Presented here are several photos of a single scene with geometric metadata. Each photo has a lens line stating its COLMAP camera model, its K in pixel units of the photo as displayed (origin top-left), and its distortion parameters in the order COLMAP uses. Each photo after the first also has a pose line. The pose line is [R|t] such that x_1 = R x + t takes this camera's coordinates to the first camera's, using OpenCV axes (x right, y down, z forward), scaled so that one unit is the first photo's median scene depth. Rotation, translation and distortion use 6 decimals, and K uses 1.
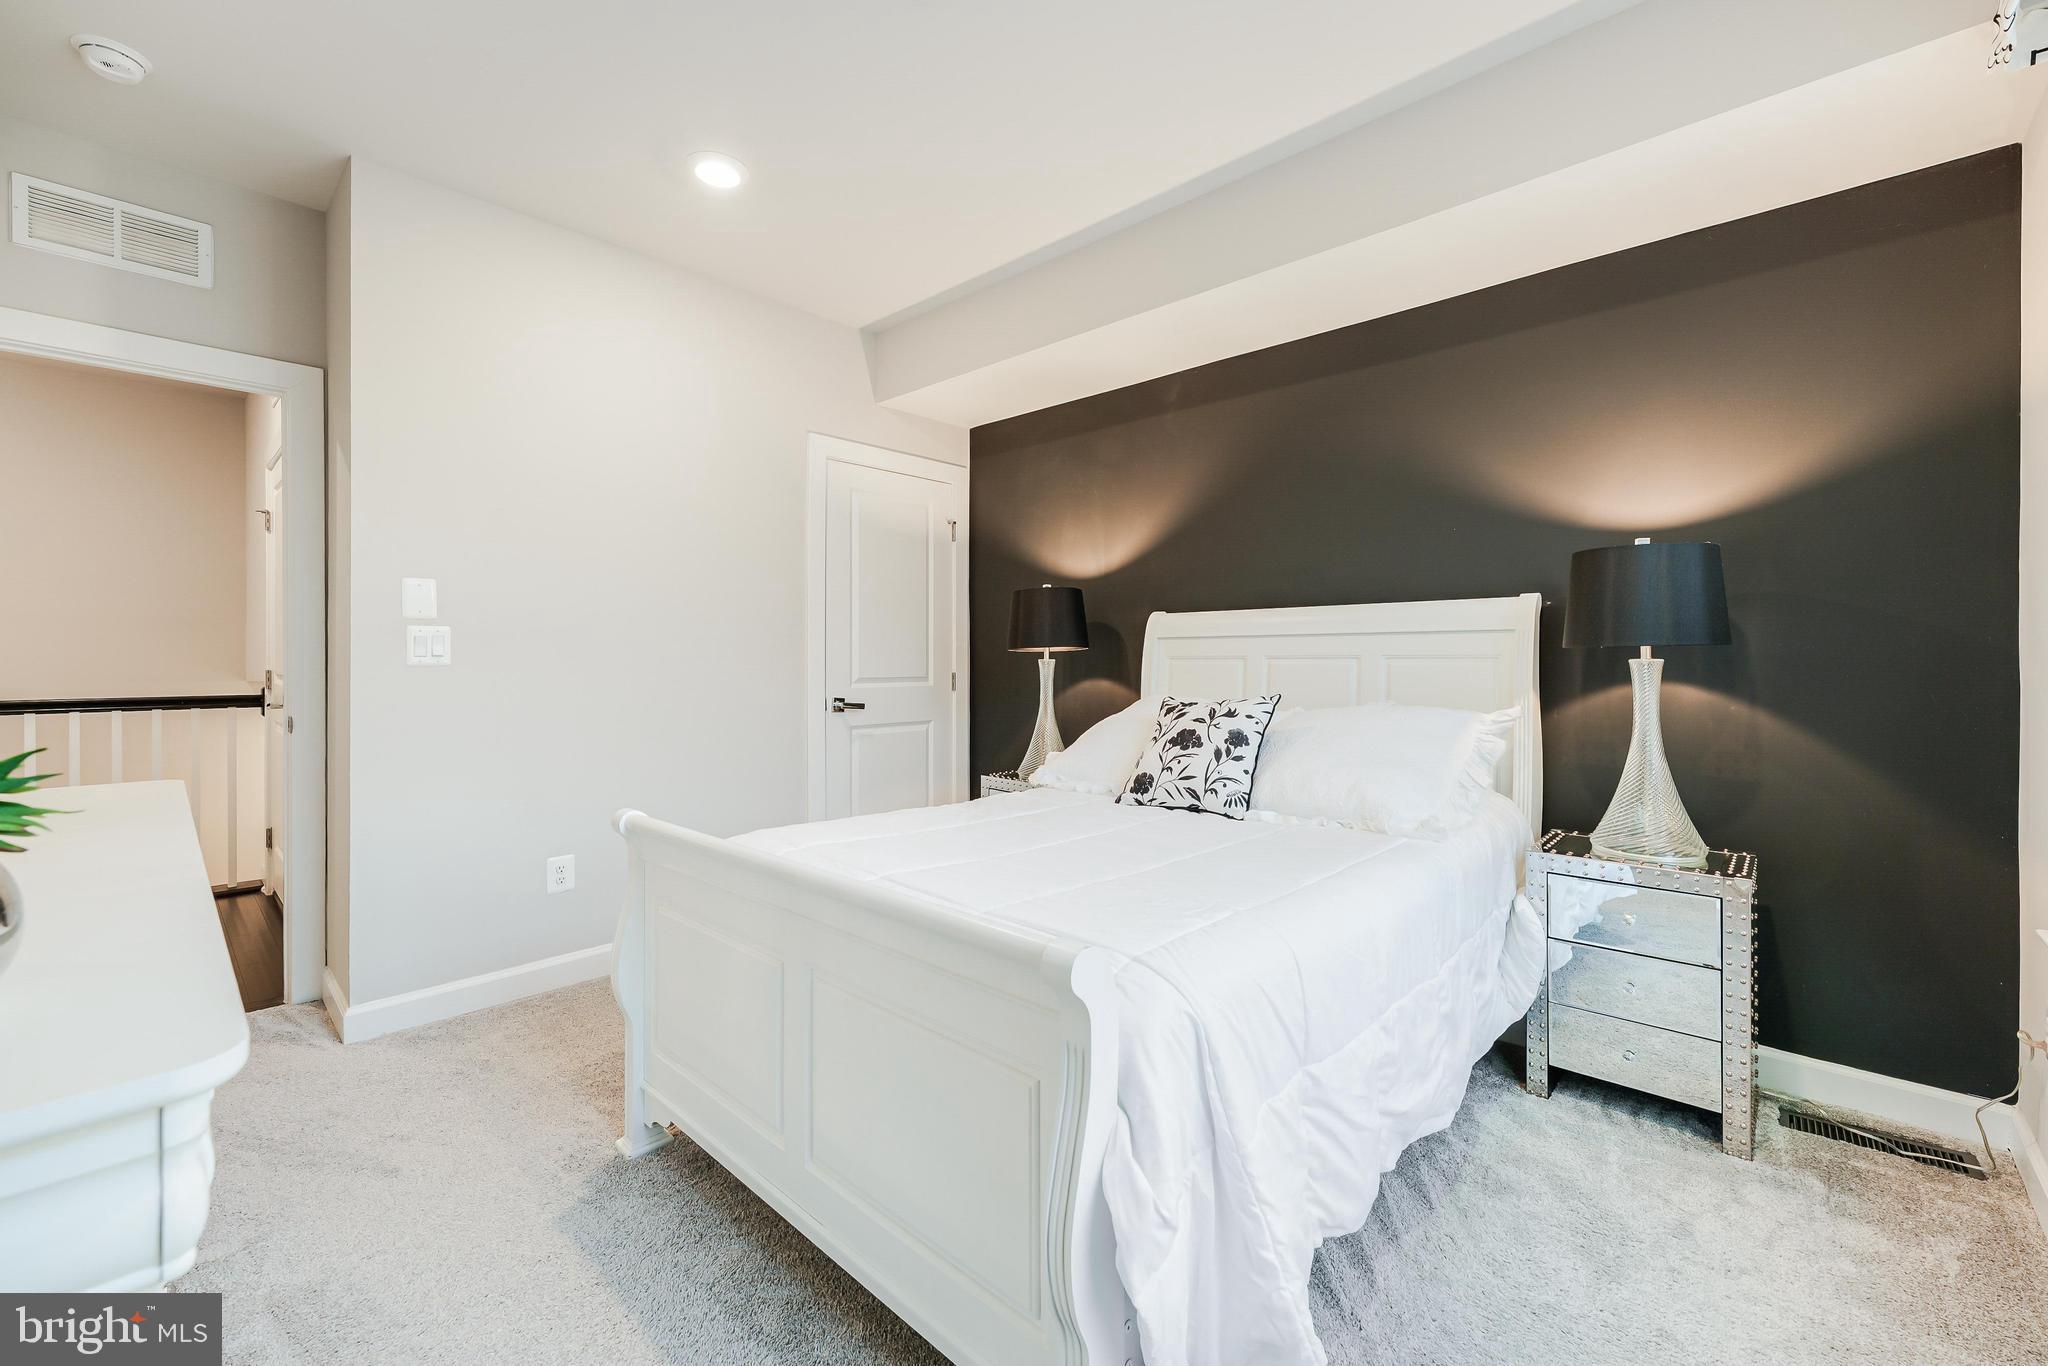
lens RADIAL K [[834.7, 0, 1031.6], [0, 834.7, 671.9], [0, 0, 1]] dist [0.003718, -0.000550]
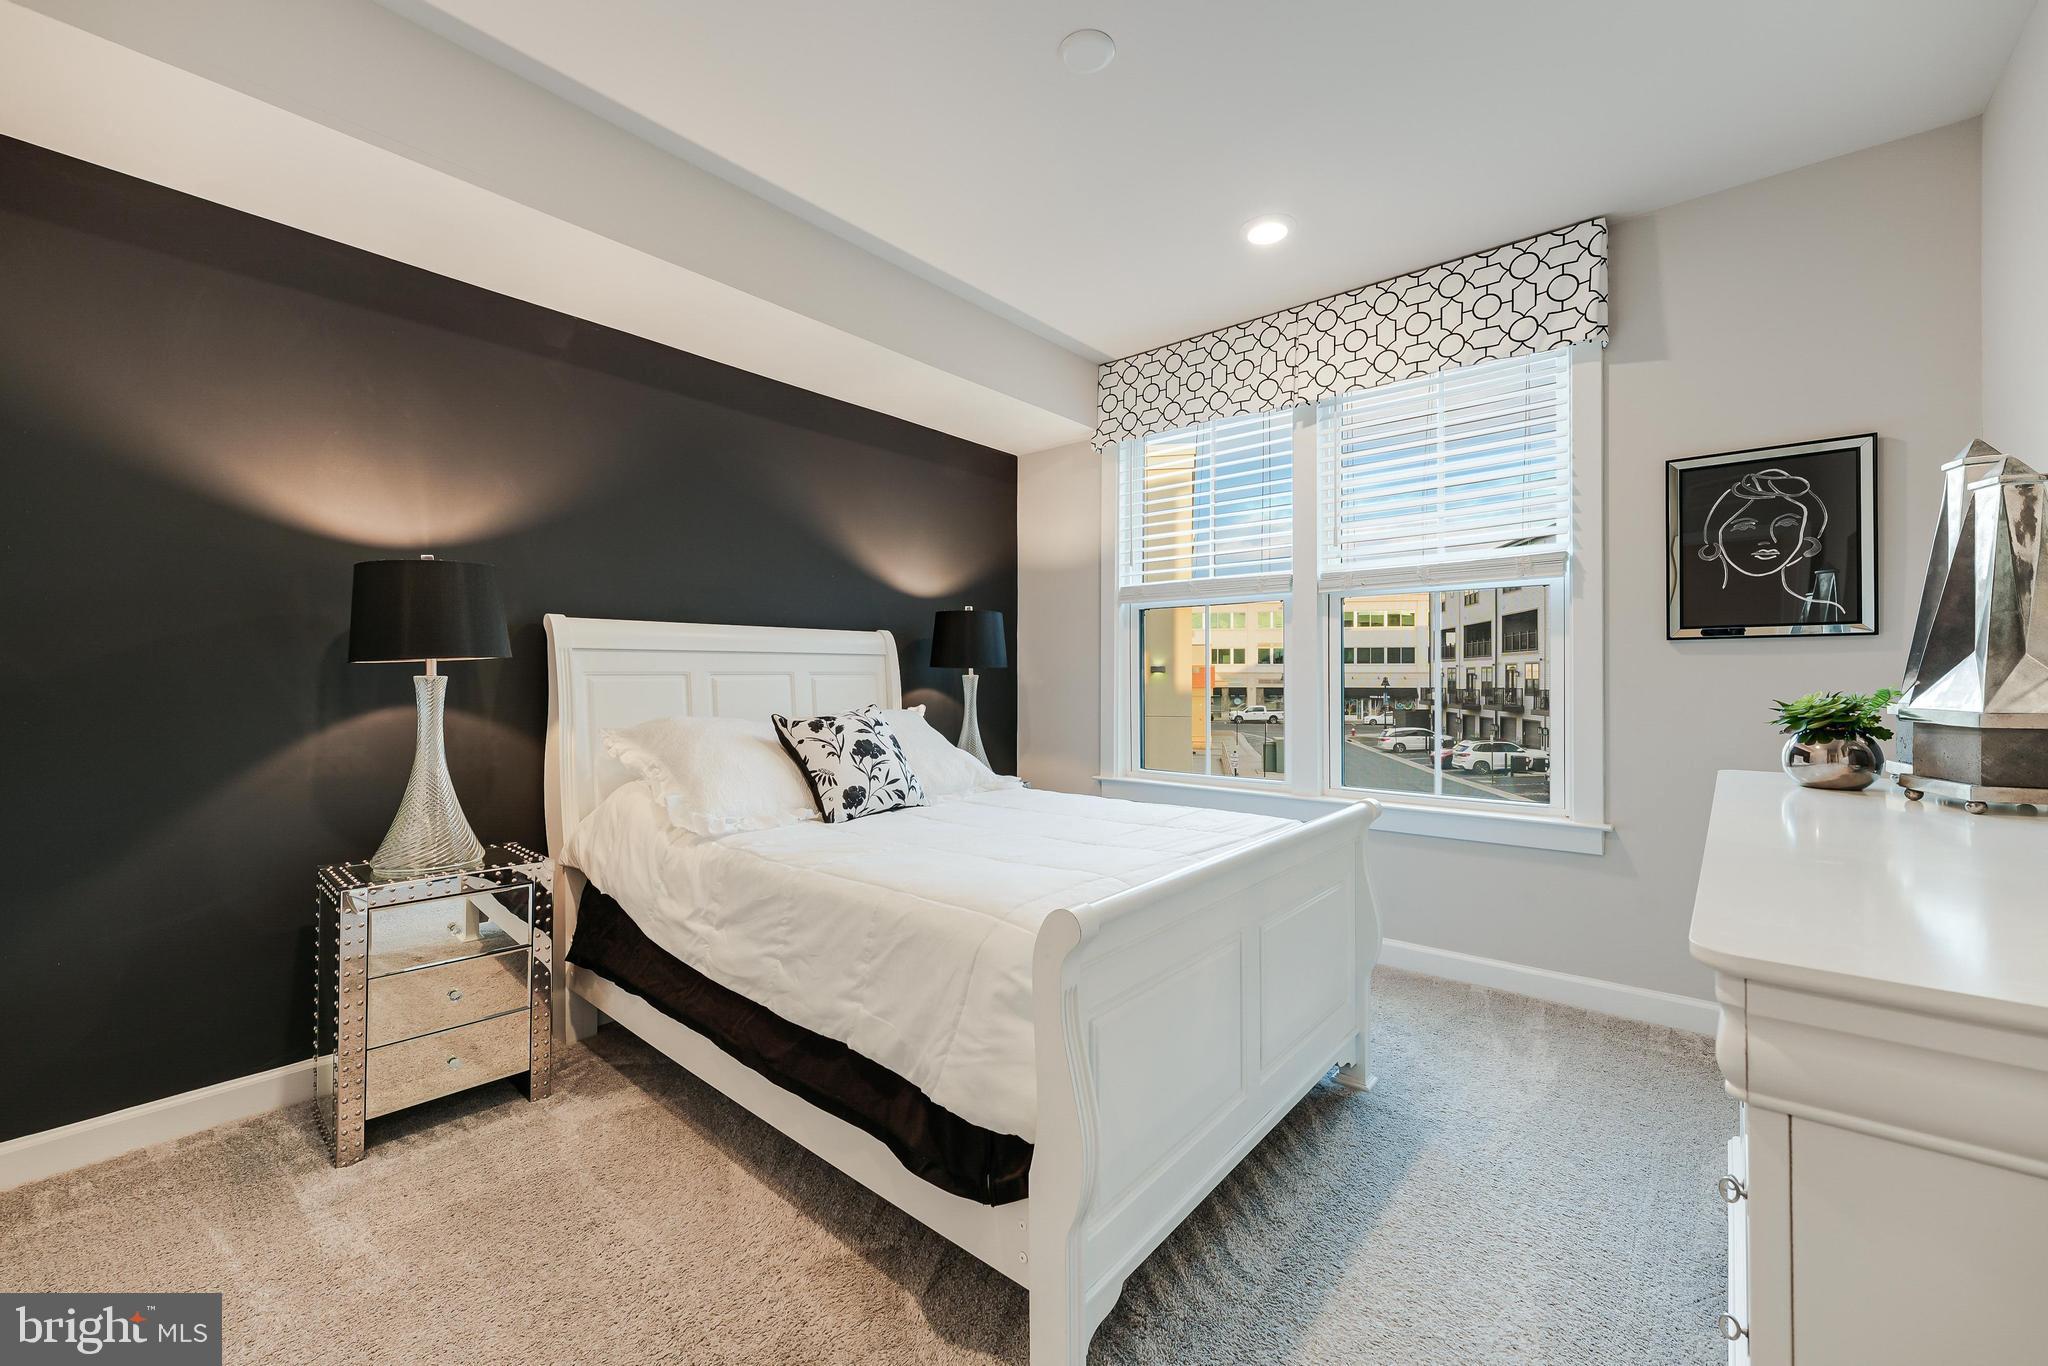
lens RADIAL K [[834.7, 0, 1037.4], [0, 834.7, 675.5], [0, 0, 1]] dist [0.003718, -0.000550]
pose [[-0.060963, 0.004365, 0.998130, -0.890752], [0.020855, 0.999778, -0.003098, -0.005519], [-0.997922, 0.020627, -0.061041, 0.839841]]
